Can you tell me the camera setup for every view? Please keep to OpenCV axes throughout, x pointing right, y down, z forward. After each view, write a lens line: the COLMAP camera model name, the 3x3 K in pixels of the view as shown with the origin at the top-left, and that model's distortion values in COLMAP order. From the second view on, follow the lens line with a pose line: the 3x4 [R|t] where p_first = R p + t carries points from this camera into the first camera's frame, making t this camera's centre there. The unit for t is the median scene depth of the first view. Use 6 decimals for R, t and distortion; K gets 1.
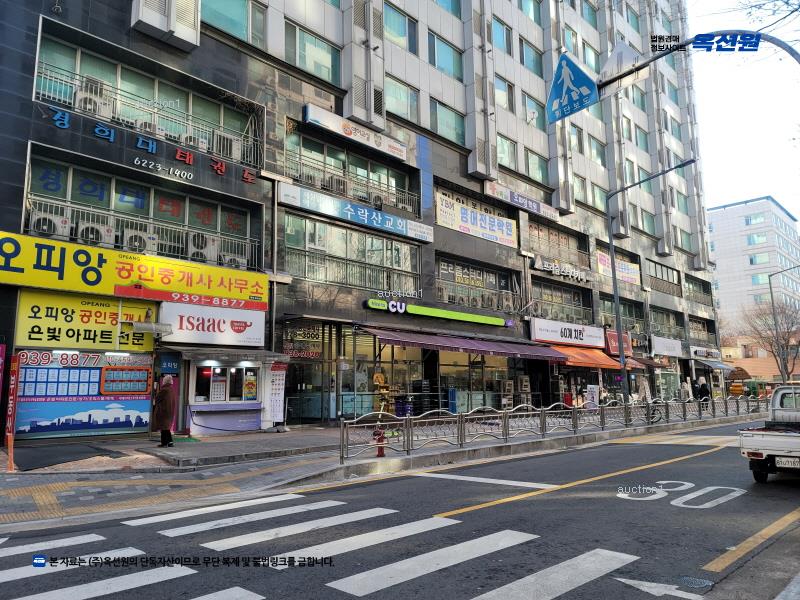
lens RADIAL K [[588.8, 0, 398.4], [0, 588.8, 297.2], [0, 0, 1]] dist [0.052301, -0.014471]
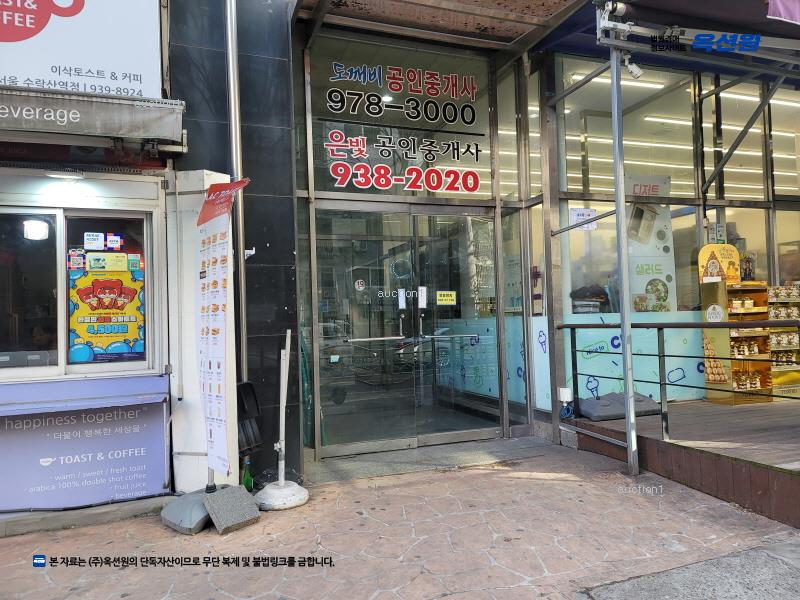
lens RADIAL K [[588.8, 0, 396.7], [0, 588.8, 301.8], [0, 0, 1]] dist [0.052301, -0.014471]
pose [[0.900850, -0.030227, -0.433076, -0.044821], [0.090953, 0.988575, 0.120194, 0.100589], [0.424495, -0.147666, 0.893308, 0.632445]]
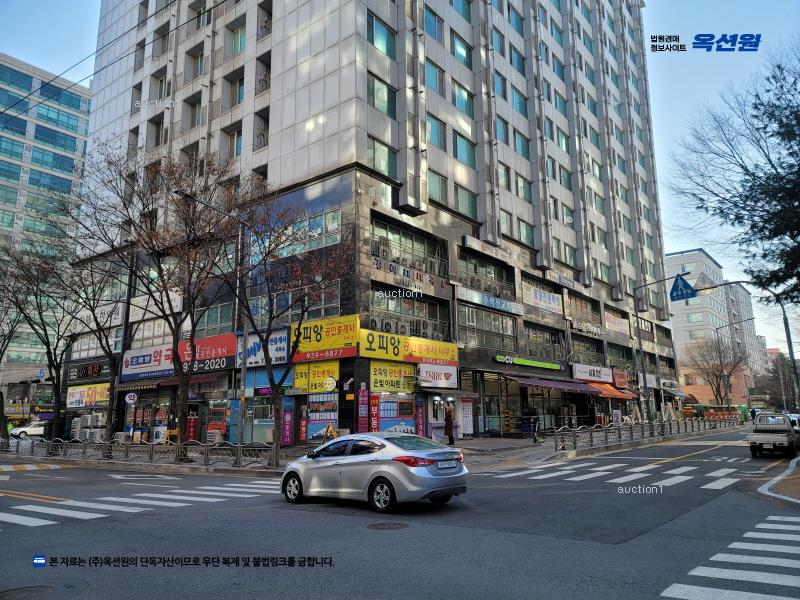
lens RADIAL K [[588.8, 0, 400.3], [0, 588.8, 297.1], [0, 0, 1]] dist [0.052301, -0.014471]
pose [[0.994375, 0.016450, 0.104632, -0.429747], [-0.012547, 0.999205, -0.037850, -0.081829], [-0.105171, 0.036324, 0.993791, -0.493073]]
